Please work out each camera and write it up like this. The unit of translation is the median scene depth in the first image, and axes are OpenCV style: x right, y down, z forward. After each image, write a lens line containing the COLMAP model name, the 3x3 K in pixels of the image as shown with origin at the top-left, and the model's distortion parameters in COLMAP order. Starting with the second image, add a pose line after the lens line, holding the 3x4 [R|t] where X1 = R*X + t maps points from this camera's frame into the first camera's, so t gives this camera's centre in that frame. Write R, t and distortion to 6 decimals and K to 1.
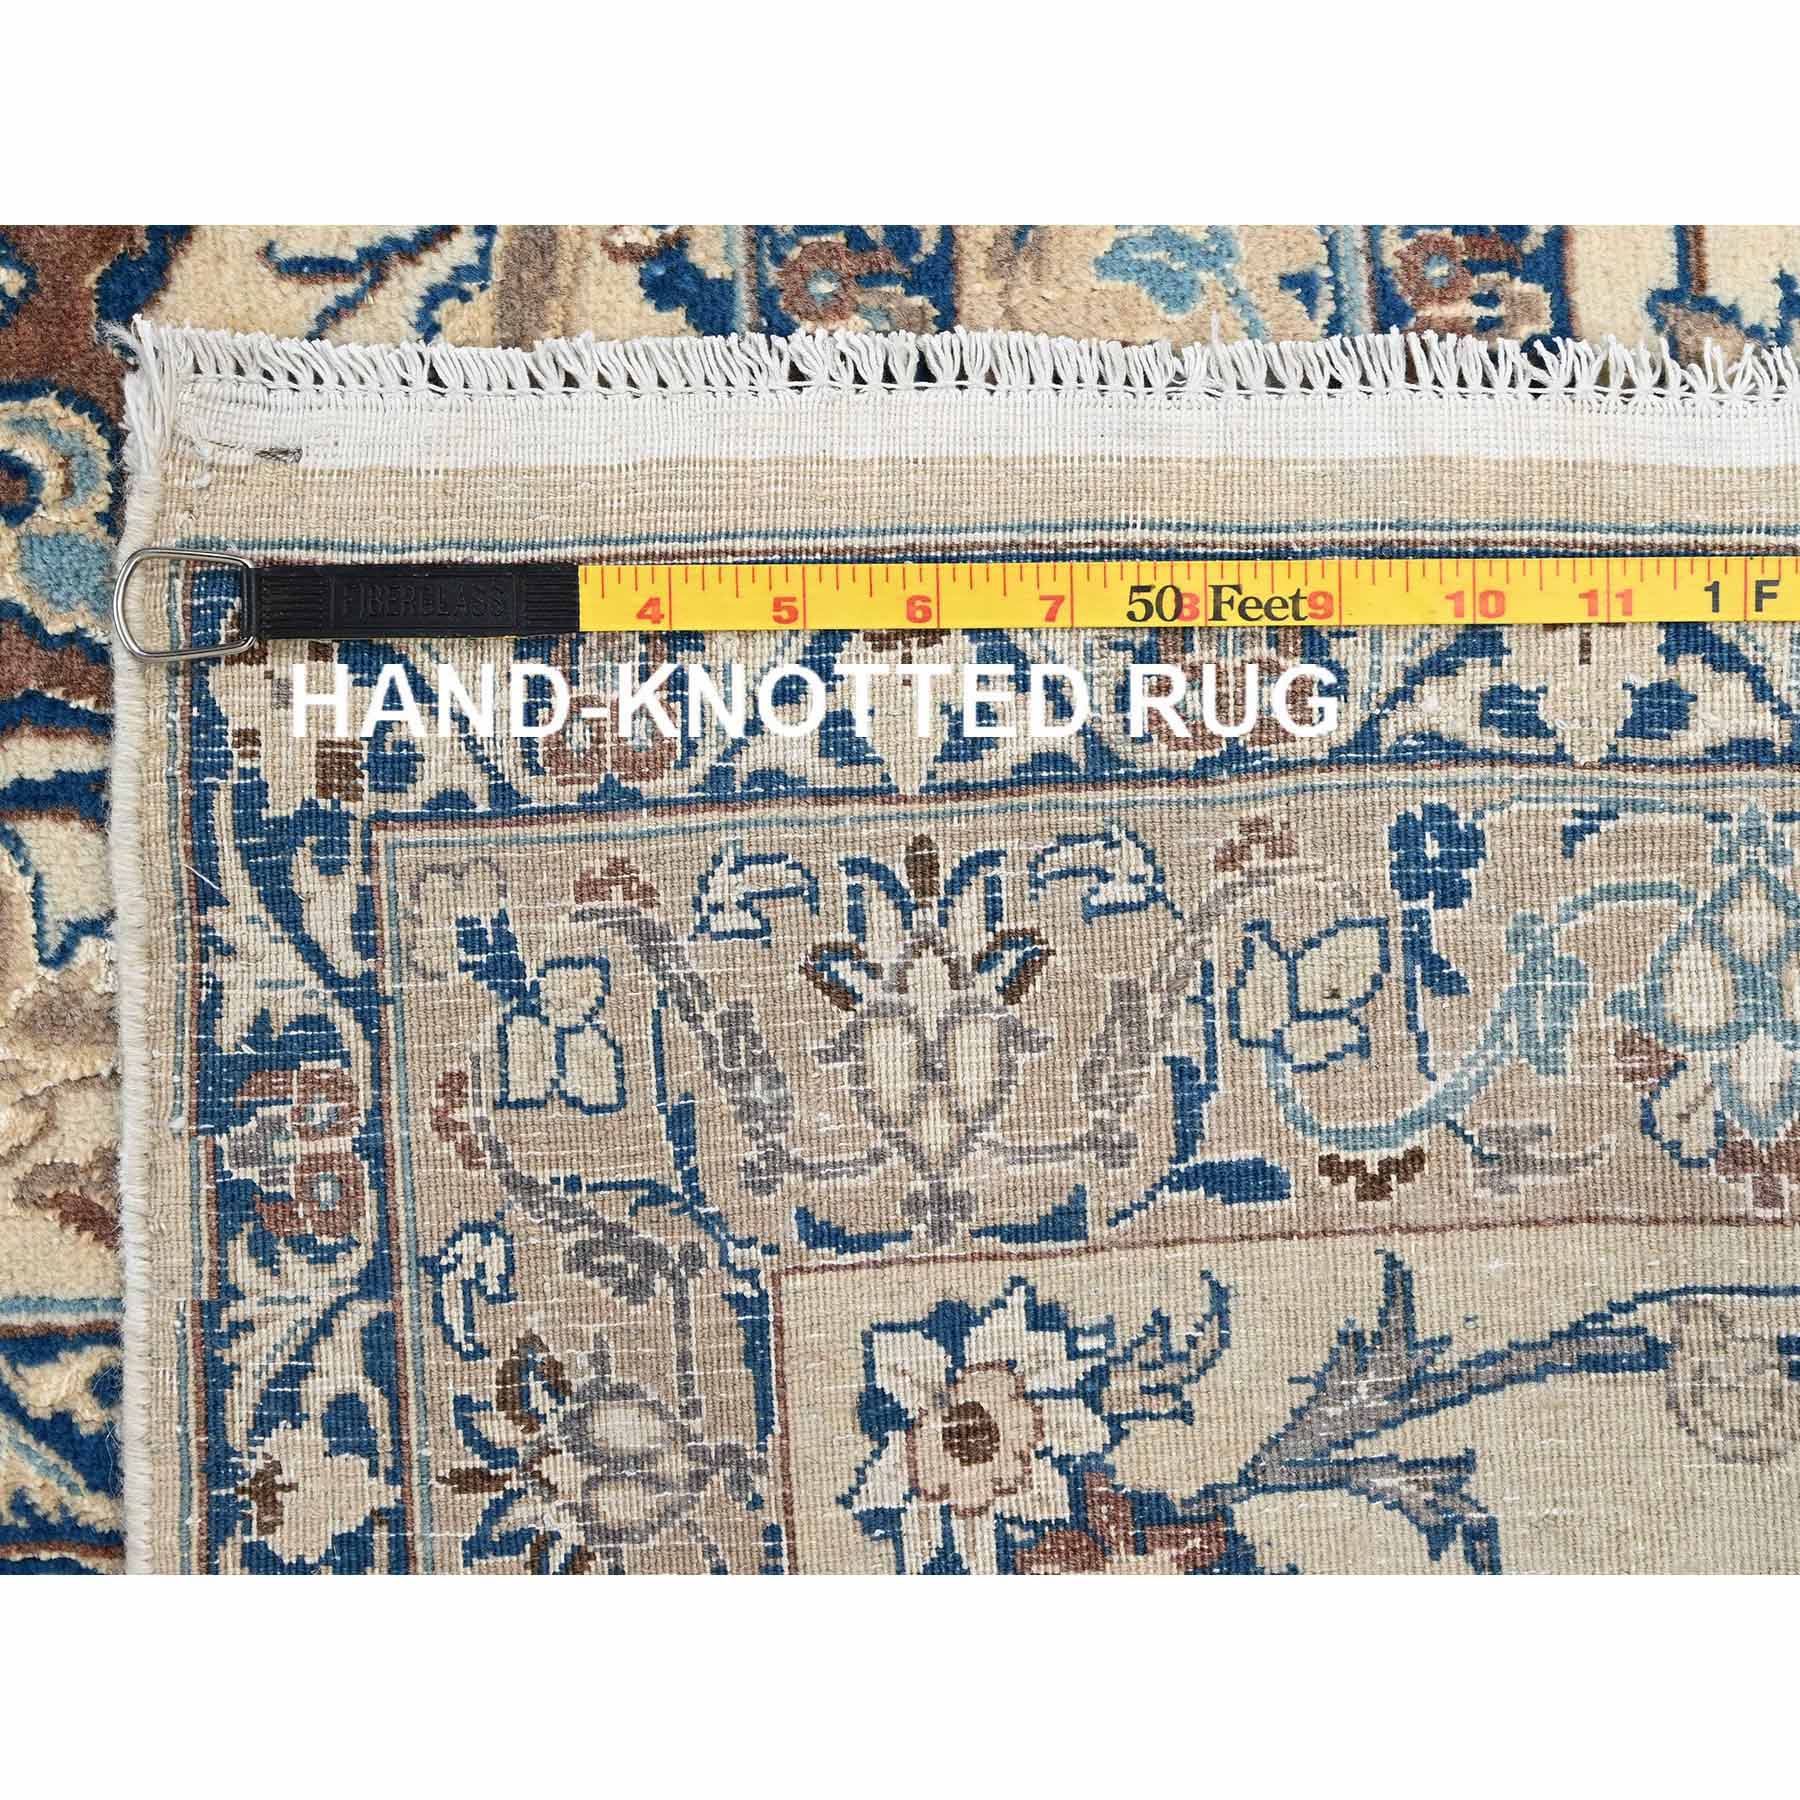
lens RADIAL K [[2114.2, 0, 898.8], [0, 2114.2, 913.2], [0, 0, 1]] dist [0.054653, 0.000000]
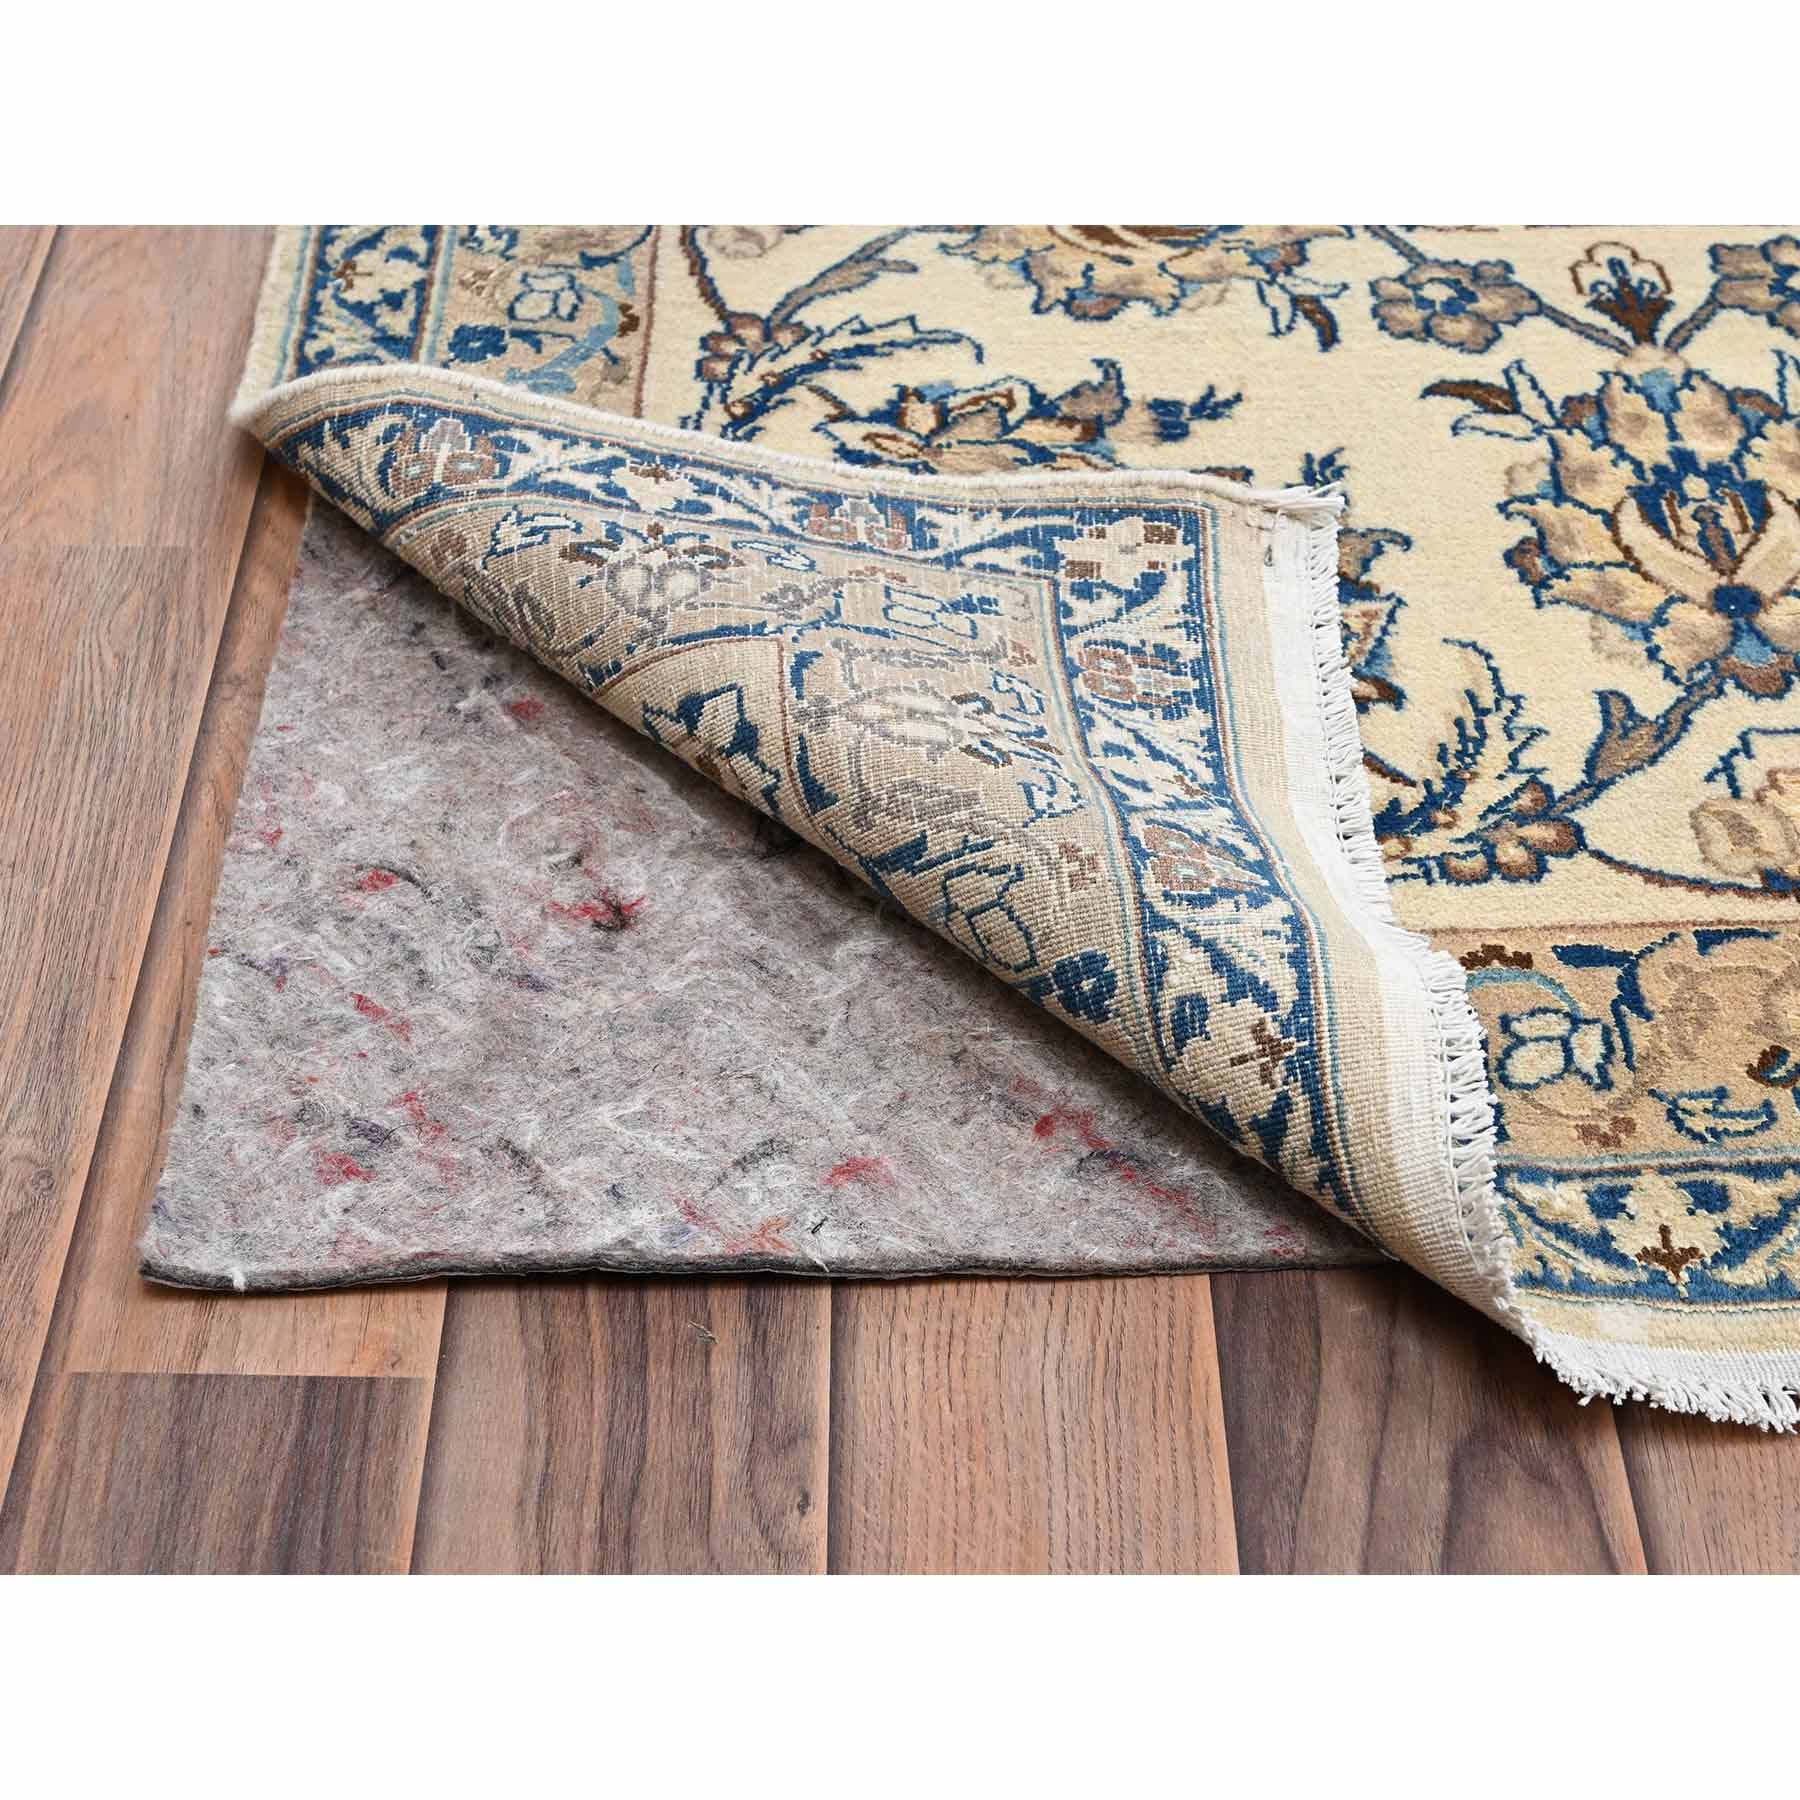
lens RADIAL K [[2114.2, 0, 907.1], [0, 2114.2, 902.5], [0, 0, 1]] dist [0.054653, 0.000000]
pose [[-0.022026, 0.944505, 0.327758, -0.540302], [-0.995168, -0.052089, 0.083228, -0.078986], [0.095682, -0.324341, 0.941089, -0.654546]]
